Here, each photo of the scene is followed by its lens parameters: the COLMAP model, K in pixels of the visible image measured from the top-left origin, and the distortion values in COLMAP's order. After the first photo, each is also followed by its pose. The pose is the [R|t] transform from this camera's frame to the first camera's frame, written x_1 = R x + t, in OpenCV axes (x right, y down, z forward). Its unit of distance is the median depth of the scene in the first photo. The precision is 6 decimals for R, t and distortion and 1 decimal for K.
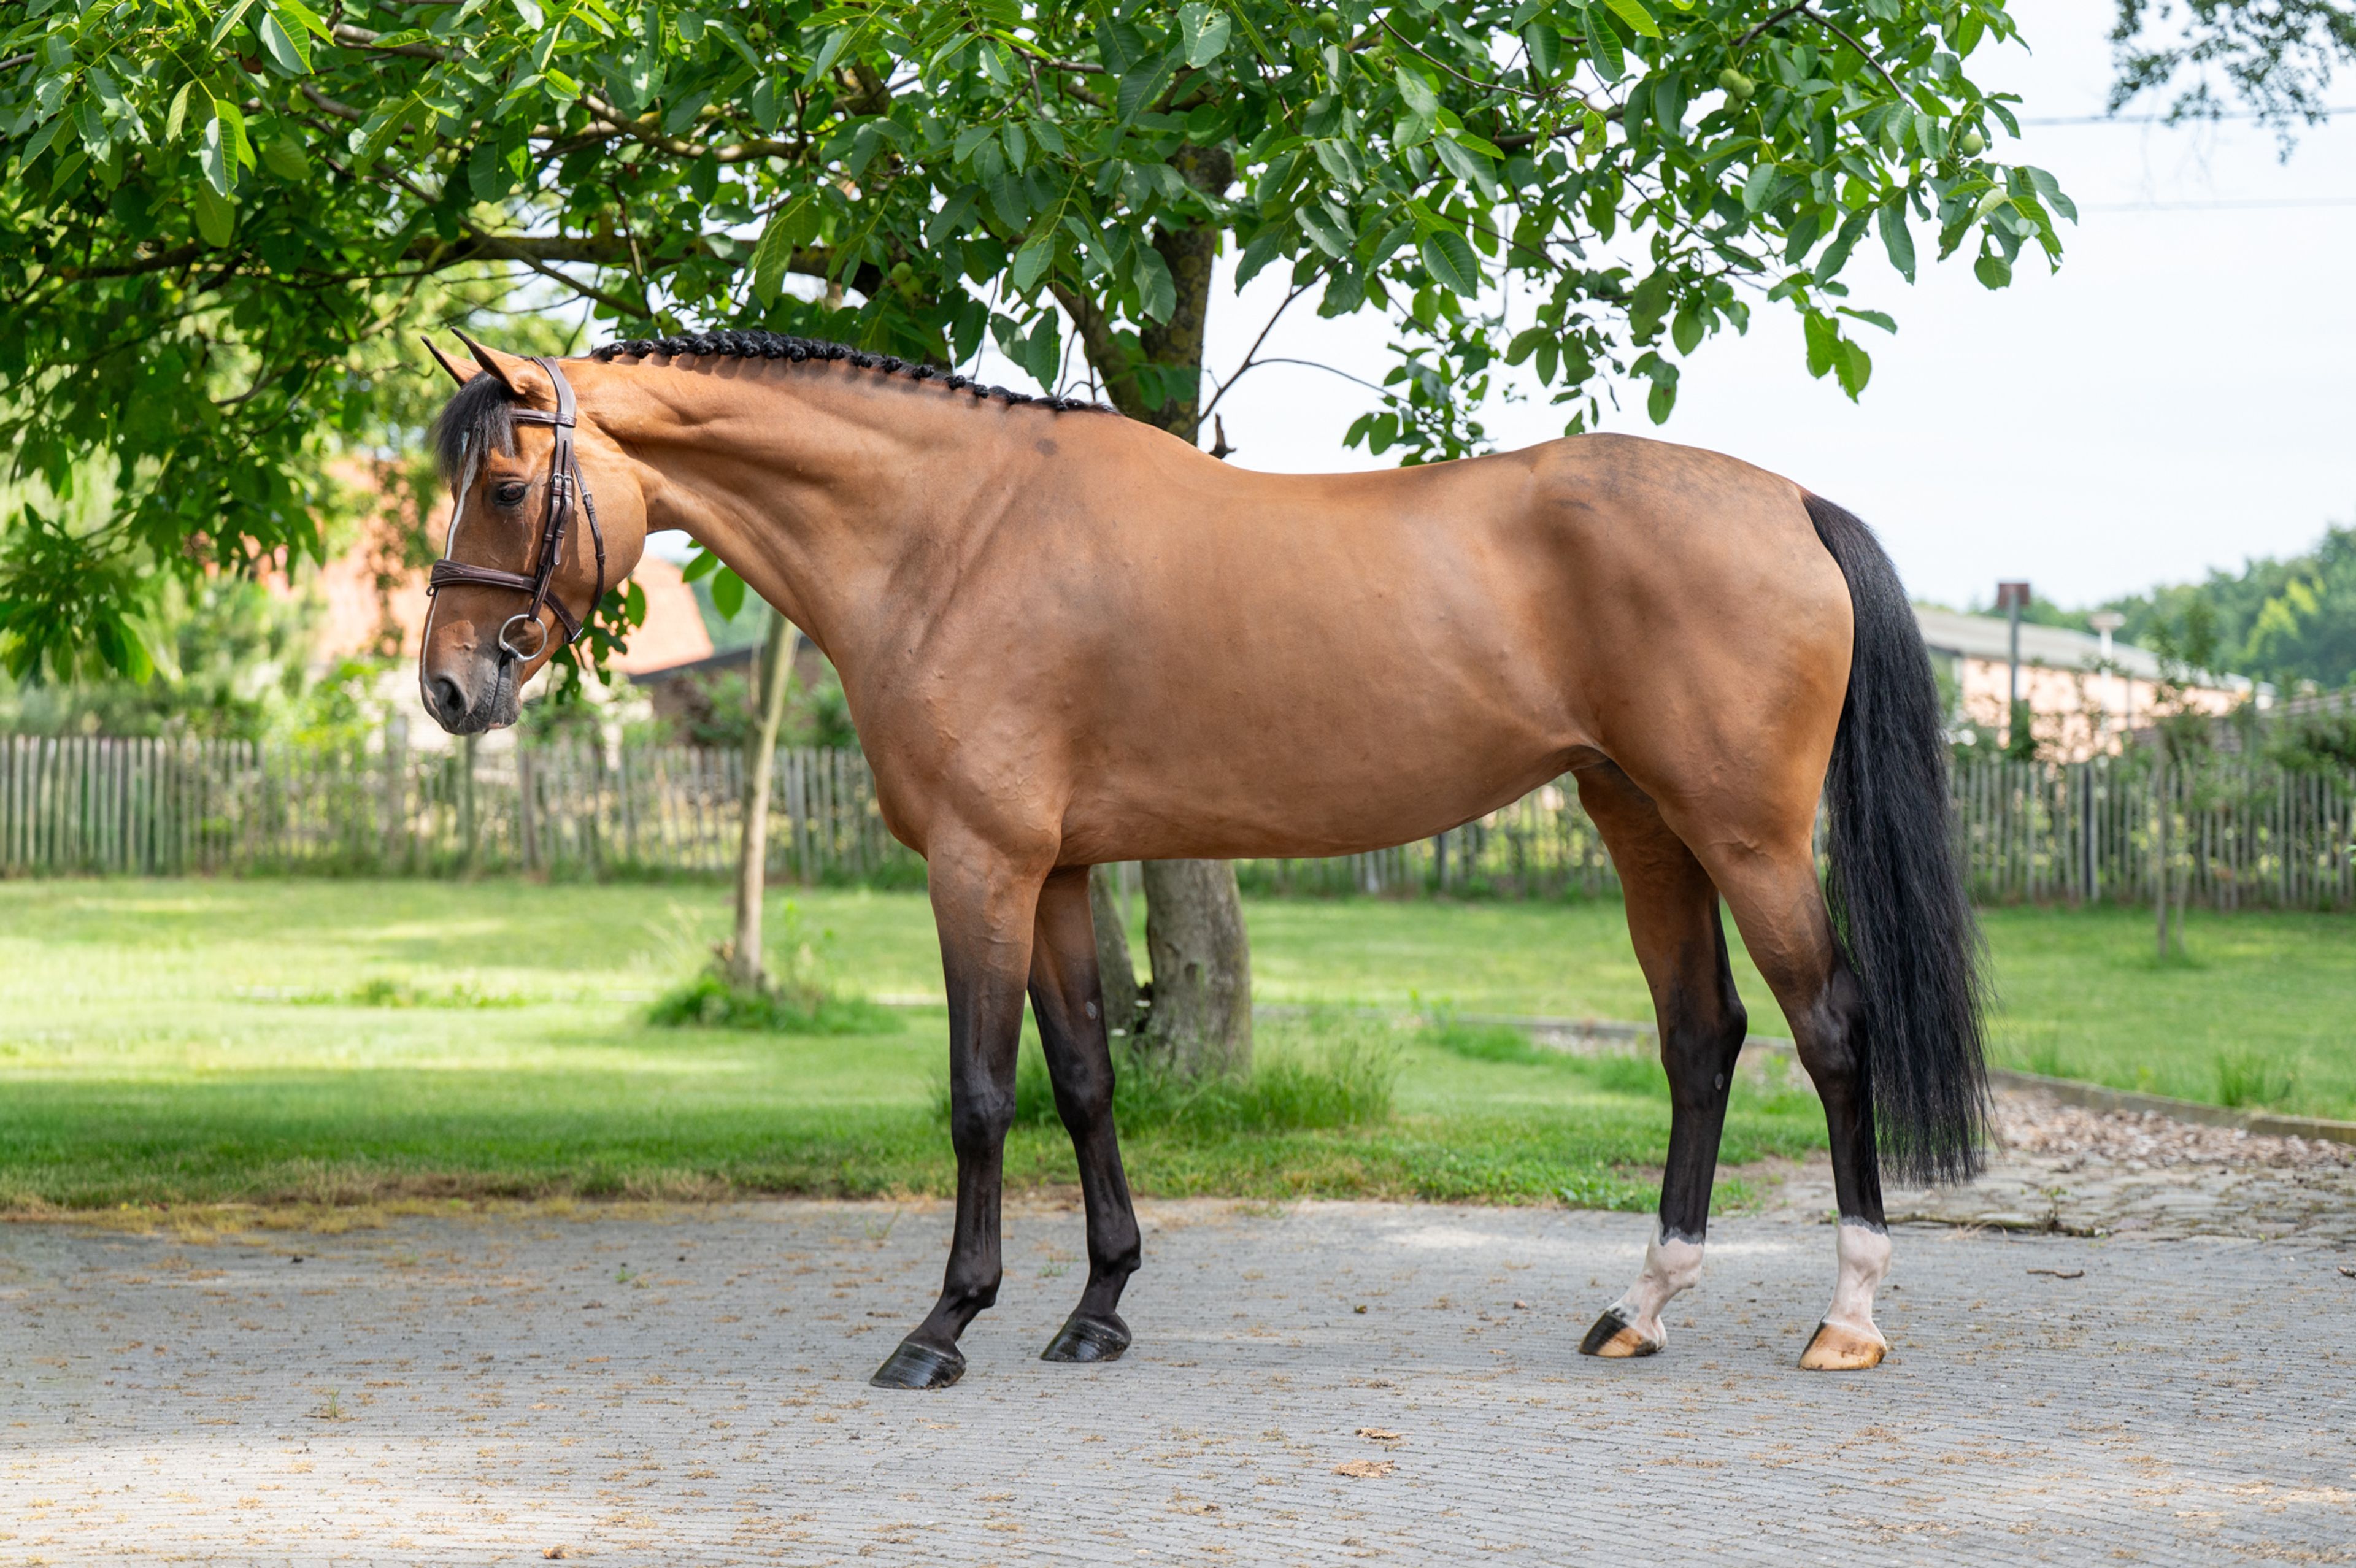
lens RADIAL K [[4548.3, 0, 1180.5], [0, 4548.3, 680.2], [0, 0, 1]] dist [-0.021403, 0.338923]
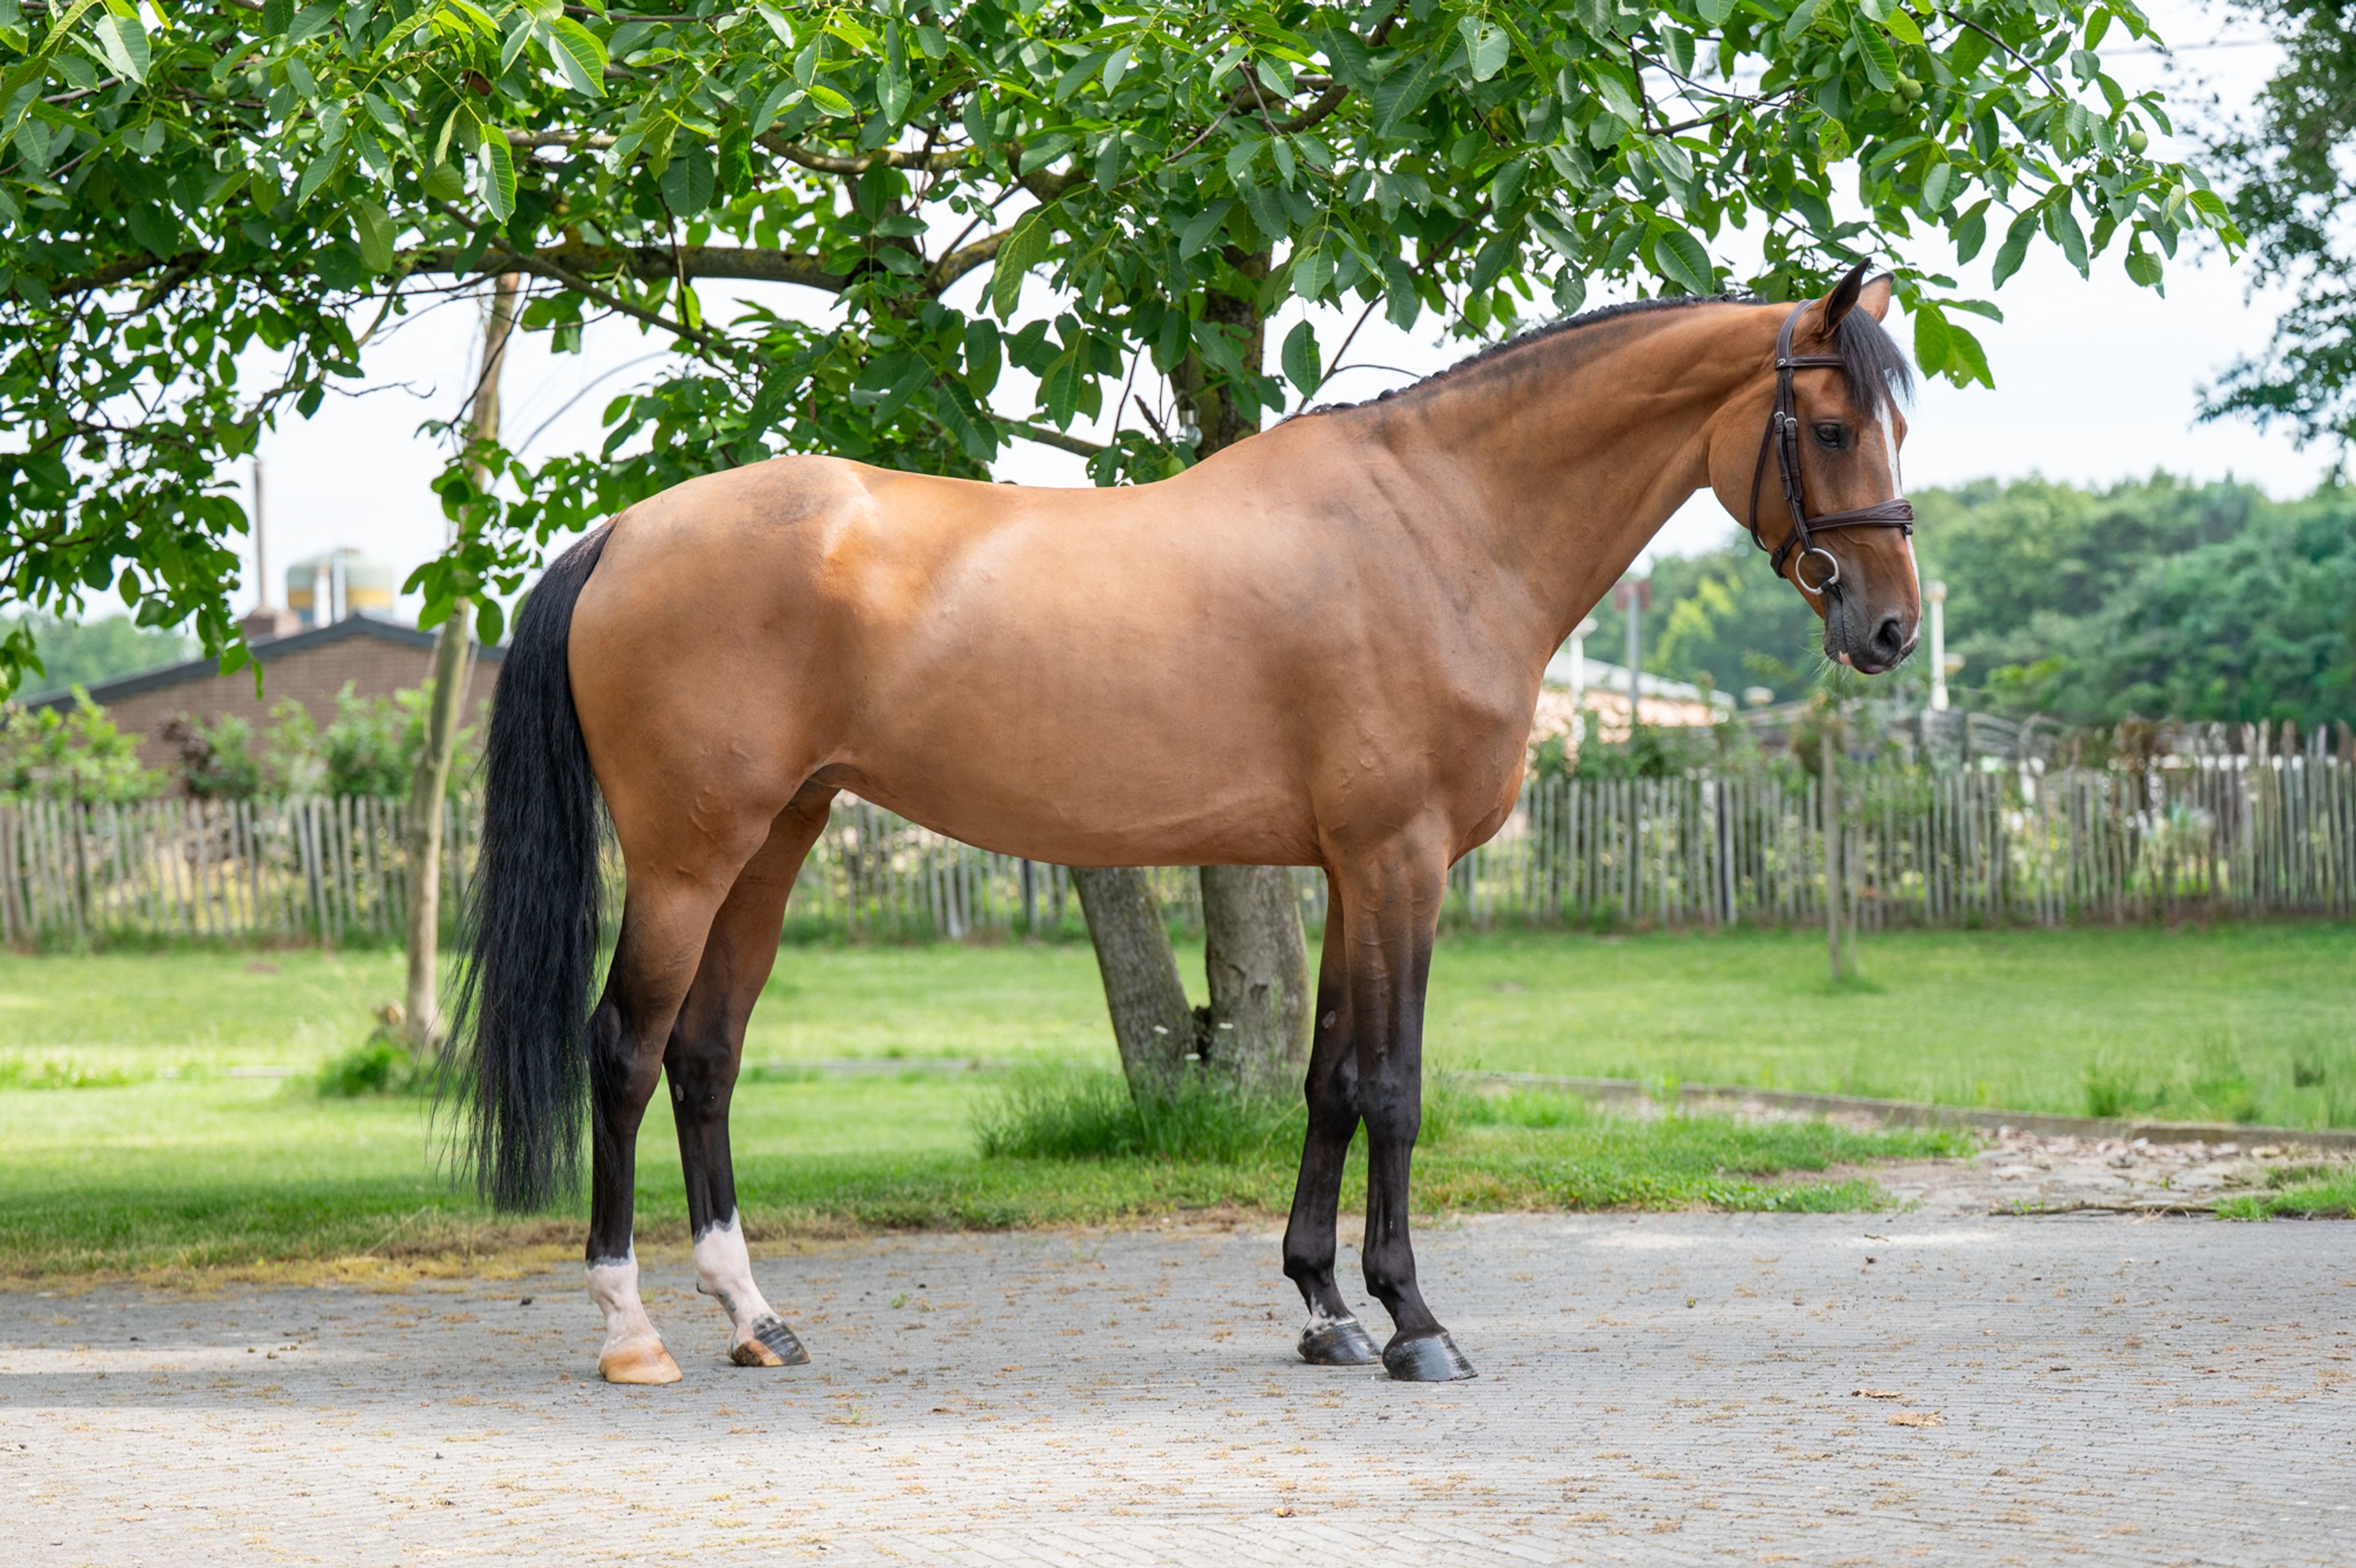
lens RADIAL K [[5113.4, 0, 1134.4], [0, 5113.4, 783.2], [0, 0, 1]] dist [-0.014946, -0.001617]
pose [[0.993032, -0.025582, 0.115038, -0.097462], [0.023945, 0.999592, 0.015586, 0.000814], [-0.115390, -0.012723, 0.993239, -0.056816]]
